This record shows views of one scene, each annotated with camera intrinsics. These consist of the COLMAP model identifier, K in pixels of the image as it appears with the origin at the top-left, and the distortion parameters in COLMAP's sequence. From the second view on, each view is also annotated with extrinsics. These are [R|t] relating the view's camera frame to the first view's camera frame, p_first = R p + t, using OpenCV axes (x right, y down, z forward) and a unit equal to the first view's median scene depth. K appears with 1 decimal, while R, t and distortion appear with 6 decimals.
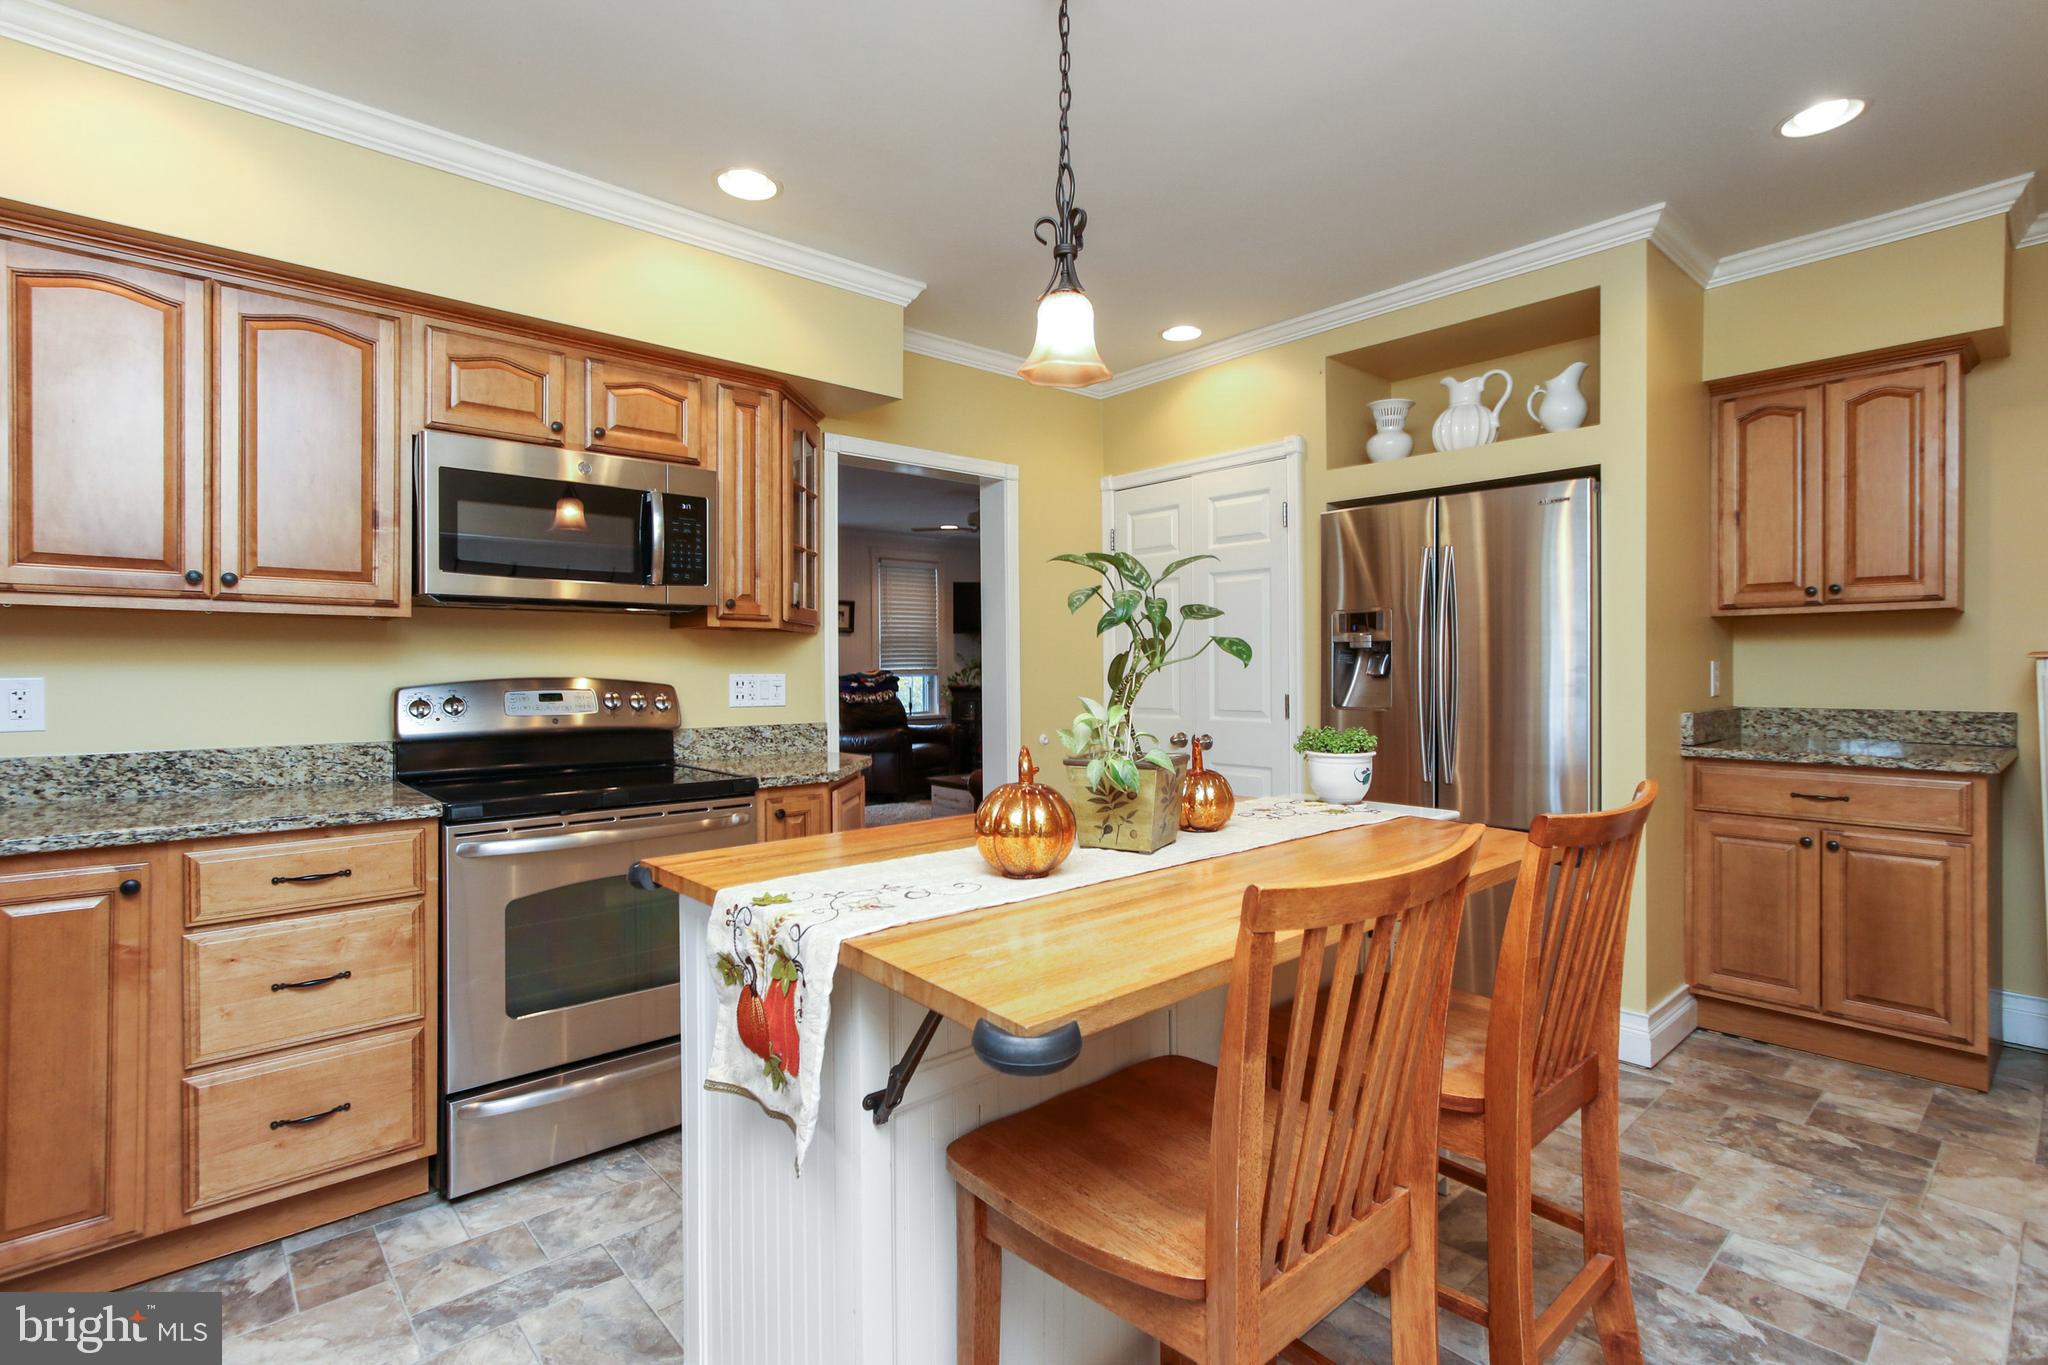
lens RADIAL K [[942.3, 0, 1013.5], [0, 942.3, 667.2], [0, 0, 1]] dist [0.000490, 0.000038]
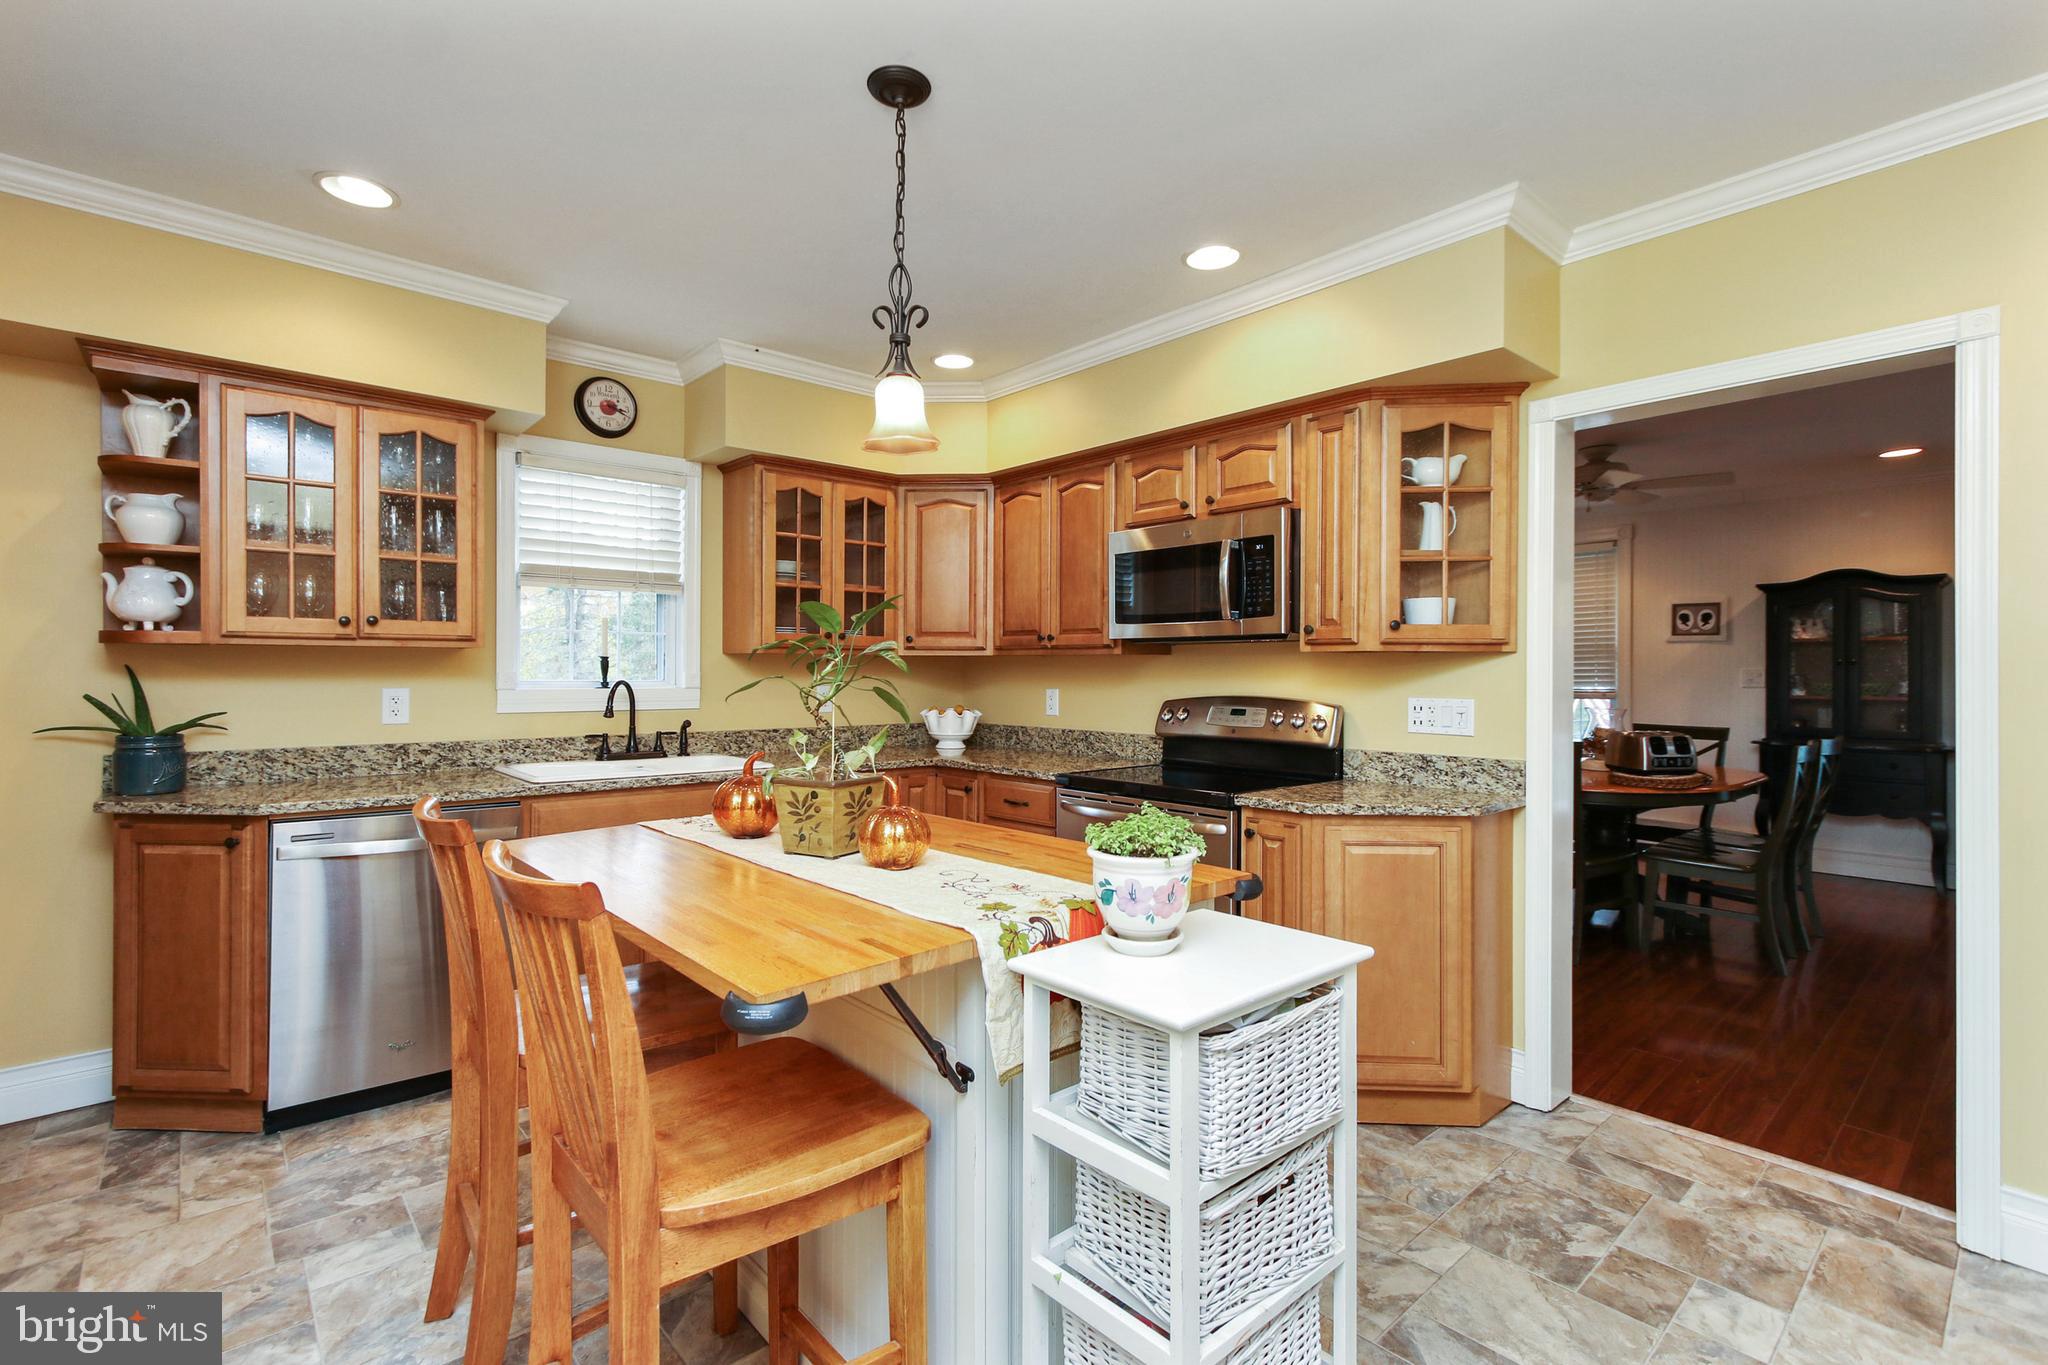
lens RADIAL K [[942.3, 0, 1013.5], [0, 942.3, 667.2], [0, 0, 1]] dist [0.000490, 0.000038]
pose [[0.001388, -0.004198, -0.999990, 0.808556], [-0.002140, 0.999989, -0.004201, -0.023253], [0.999997, 0.002146, 0.001379, 0.744378]]
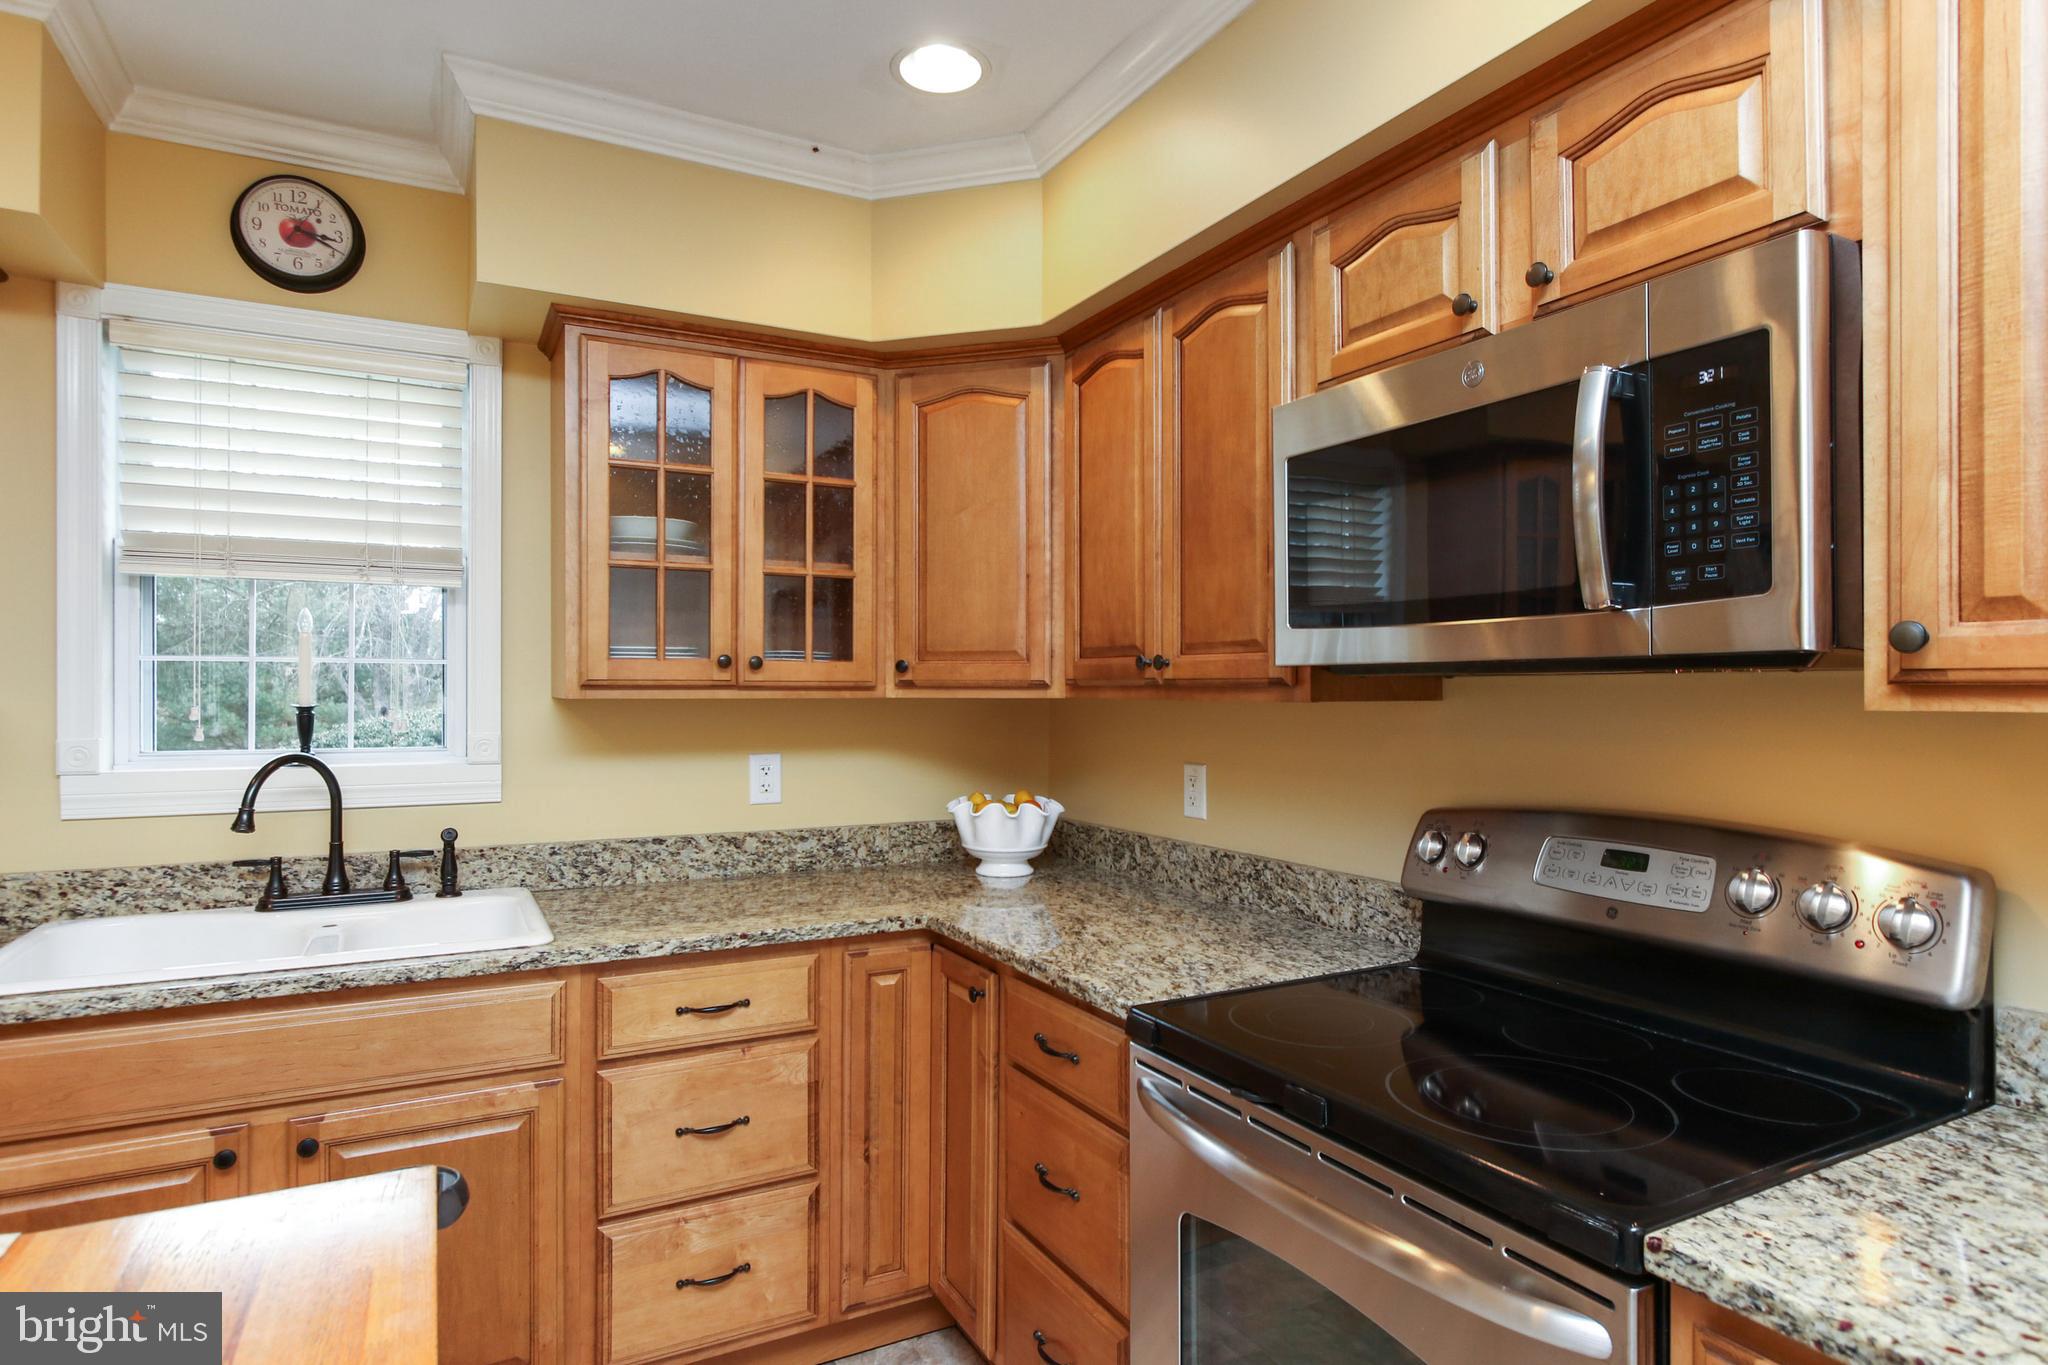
lens RADIAL K [[1102.1, 0, 1024.0], [0, 1102.1, 682.5], [0, 0, 1]] dist [-0.007279, 0.000242]
pose [[-0.226065, -0.007852, -0.974080, 0.115343], [0.000892, 0.999965, -0.008268, -0.055115], [0.974112, -0.002738, -0.226051, 0.886565]]
